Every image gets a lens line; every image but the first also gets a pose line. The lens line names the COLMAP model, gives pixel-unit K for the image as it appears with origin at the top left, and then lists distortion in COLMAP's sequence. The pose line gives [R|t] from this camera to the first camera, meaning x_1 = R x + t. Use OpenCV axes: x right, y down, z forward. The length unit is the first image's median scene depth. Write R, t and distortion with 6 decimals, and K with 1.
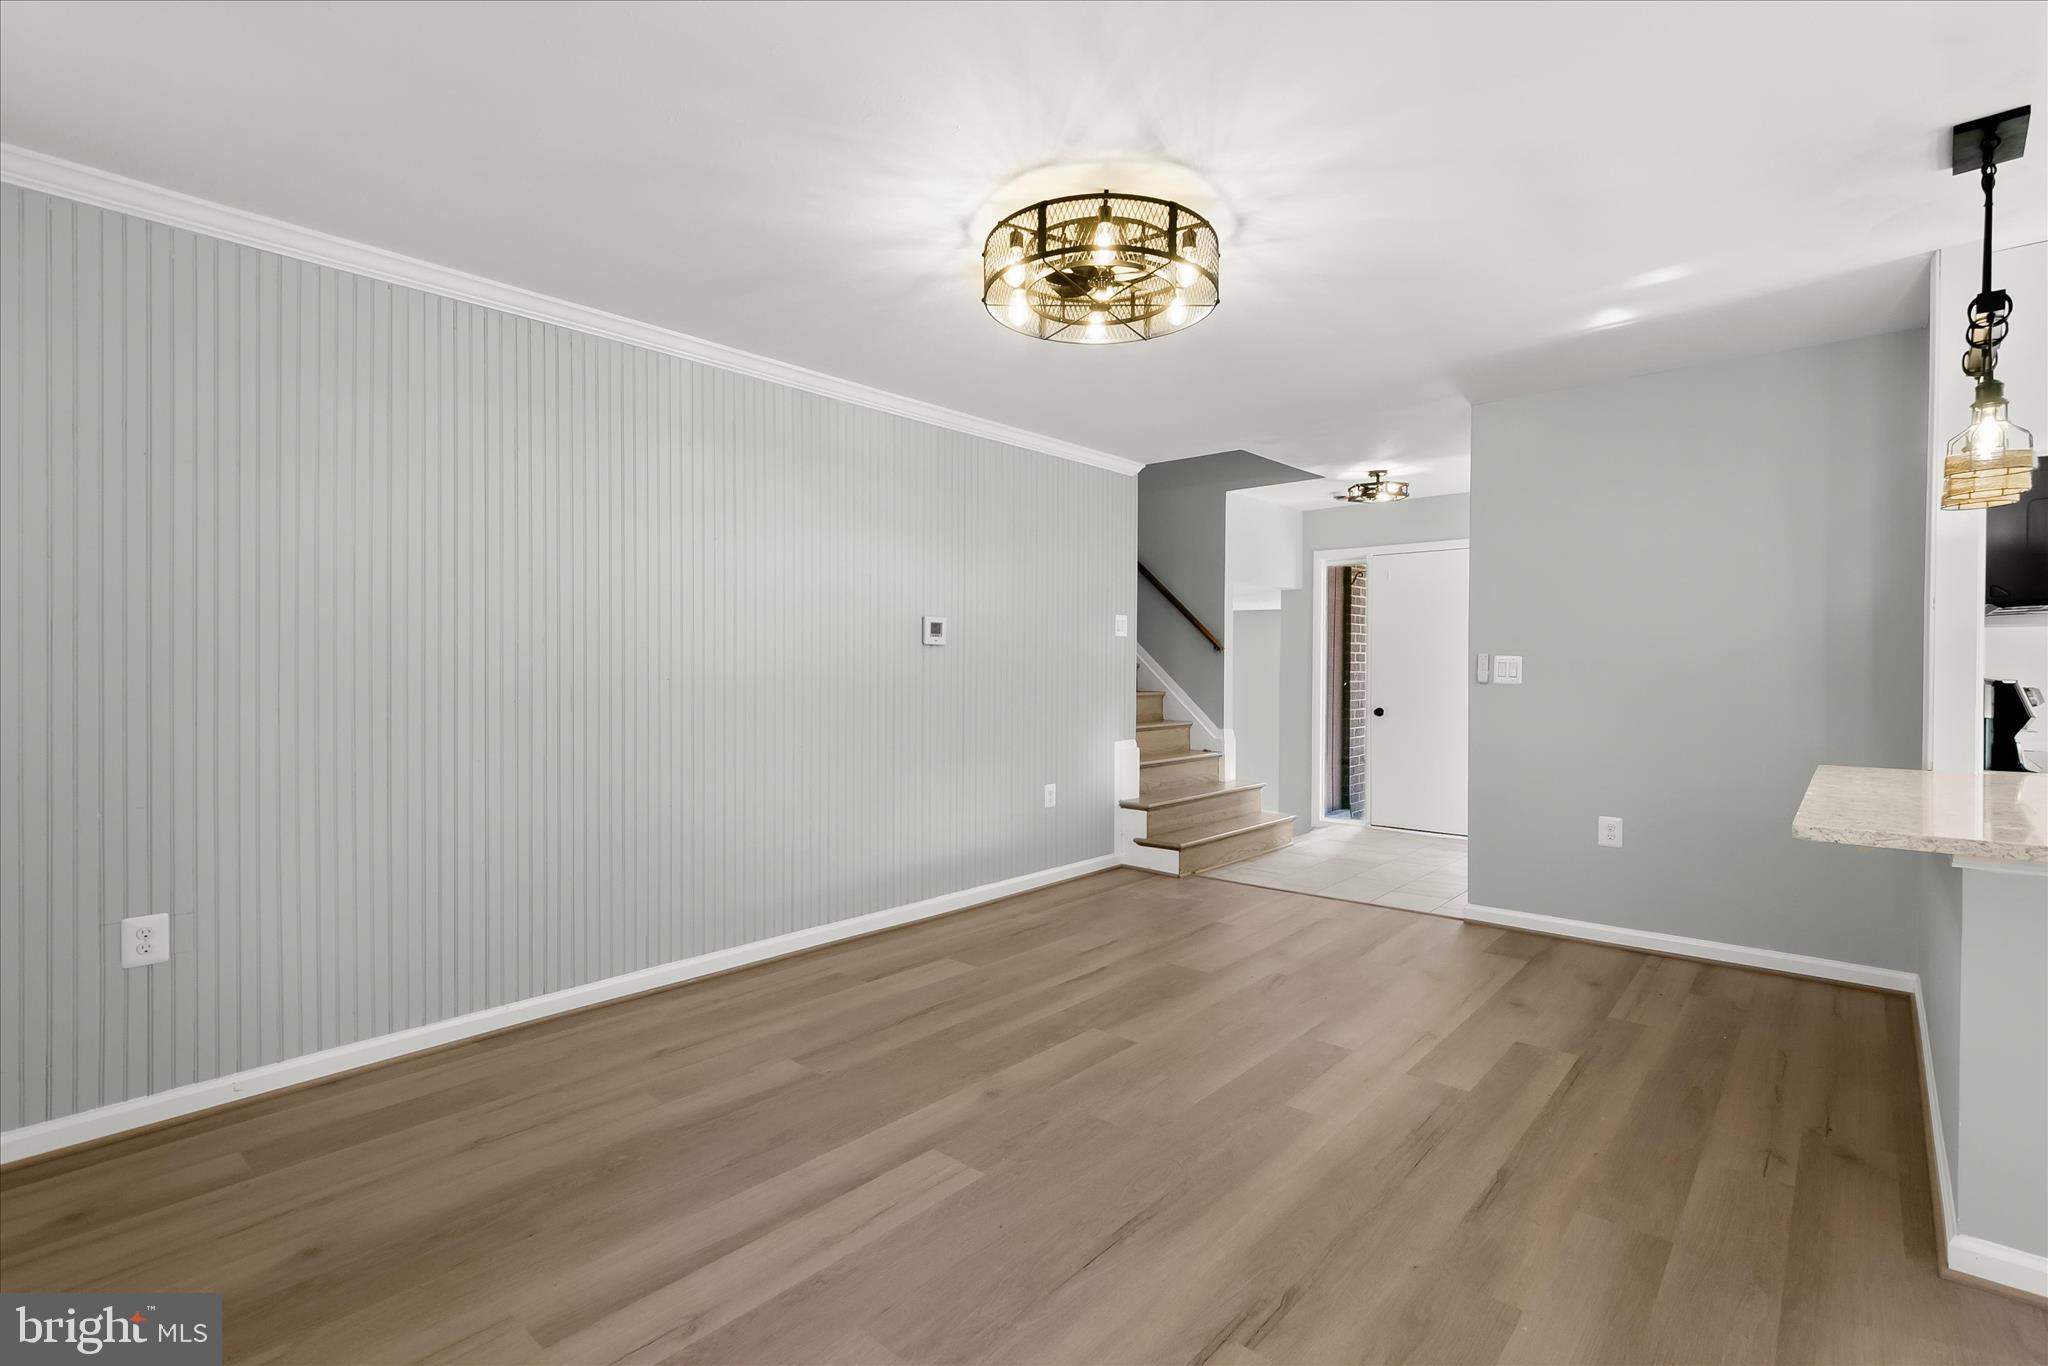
lens RADIAL K [[956.1, 0, 1024.2], [0, 956.1, 674.4], [0, 0, 1]] dist [0.001499, -0.000037]
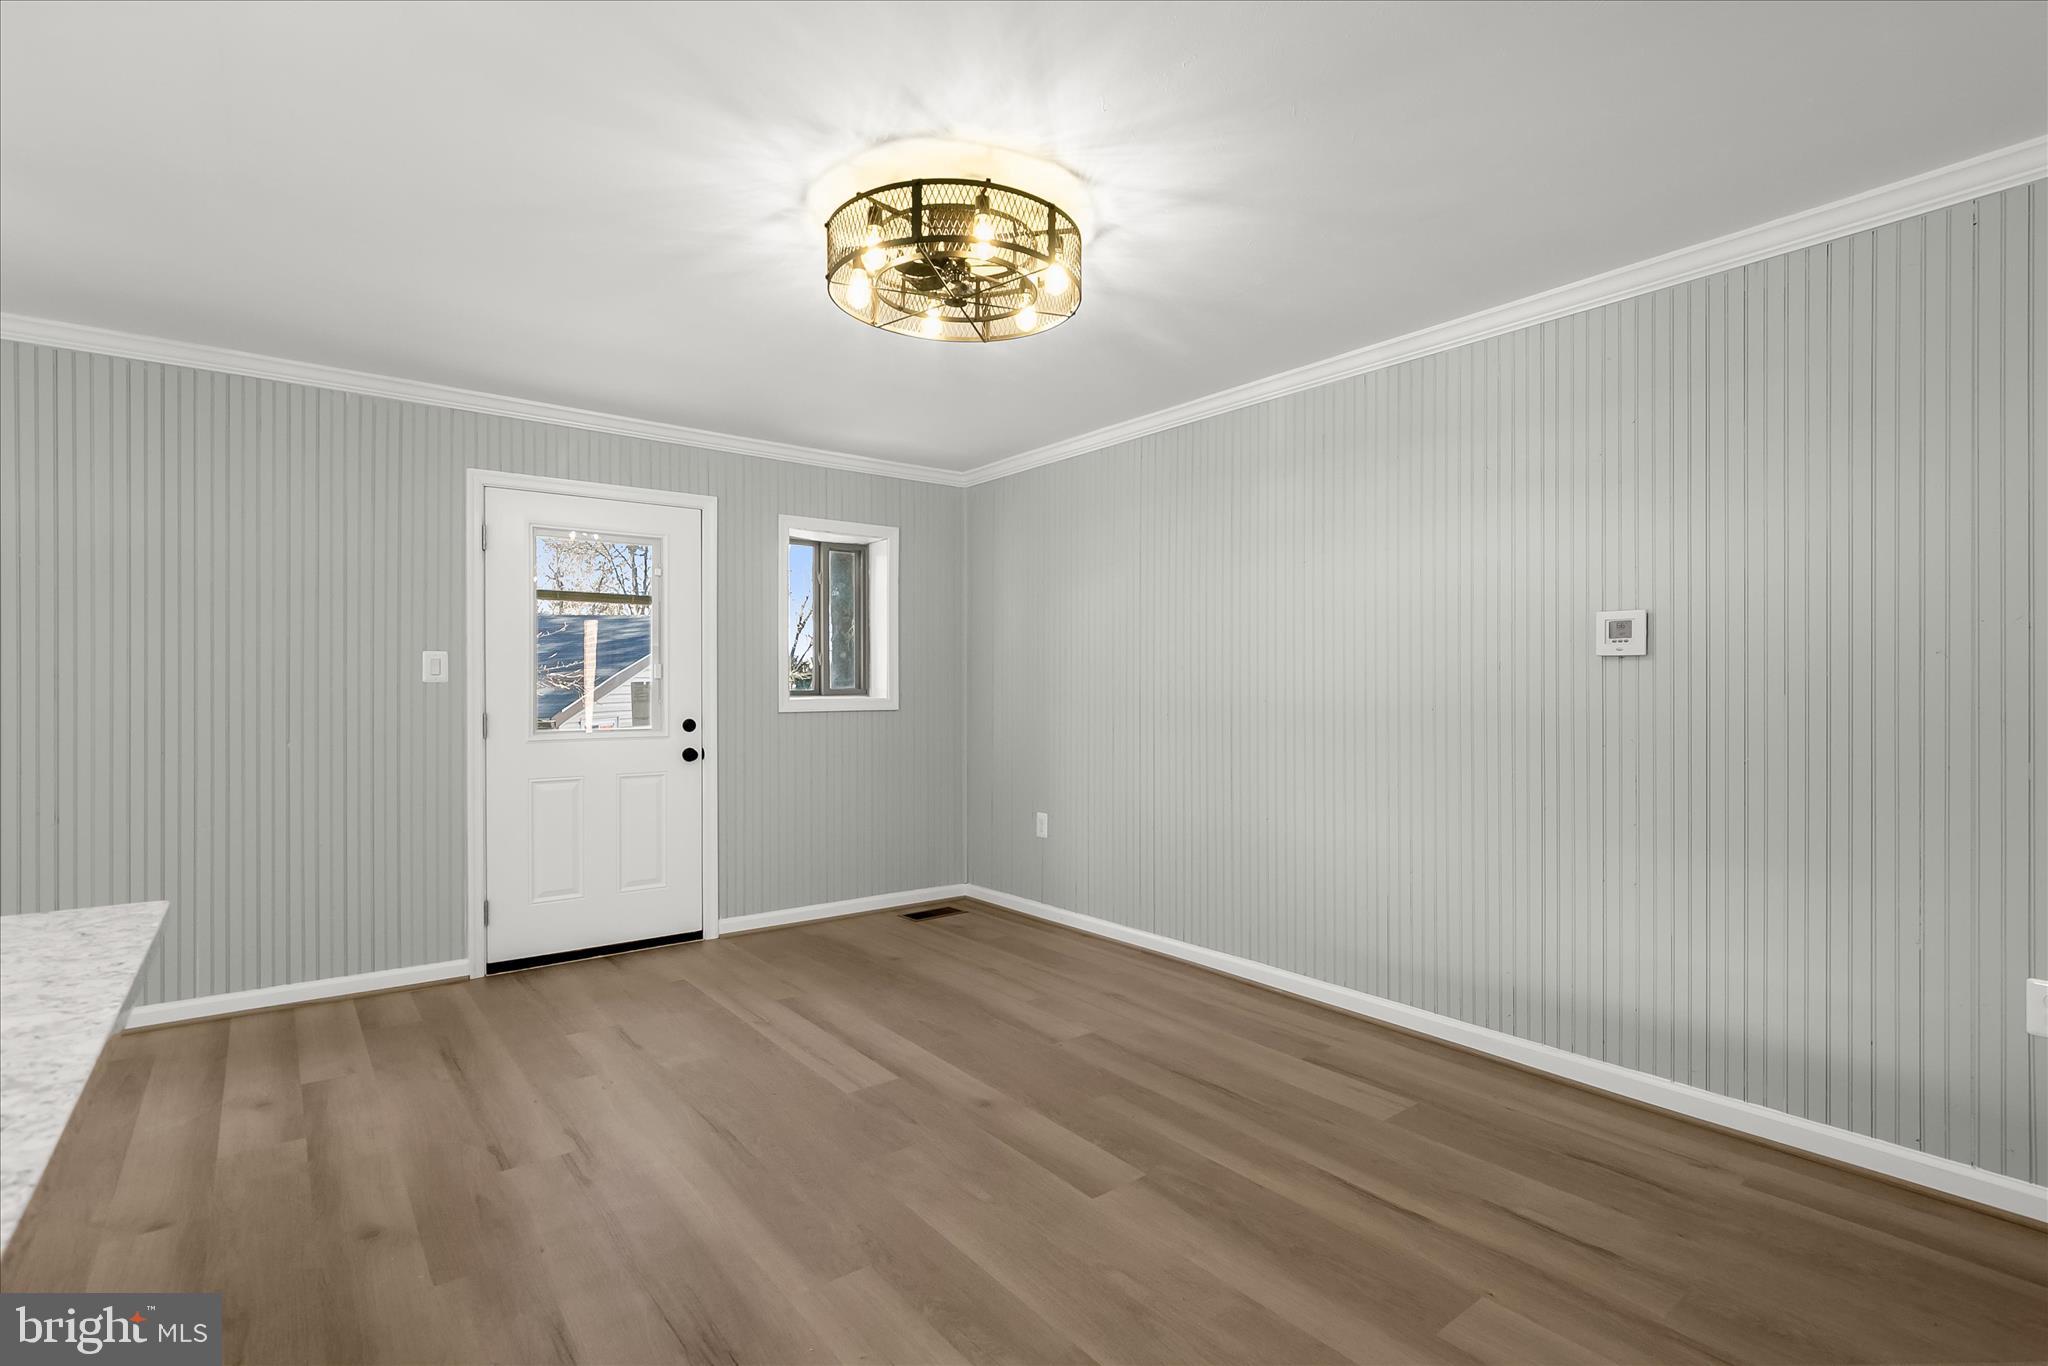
lens RADIAL K [[956.1, 0, 1024.2], [0, 956.1, 674.4], [0, 0, 1]] dist [0.001499, -0.000037]
pose [[-0.180152, -0.012968, -0.983553, 0.845392], [-0.010580, 0.999881, -0.011246, -0.010568], [0.983582, 0.008380, -0.180268, 1.058718]]
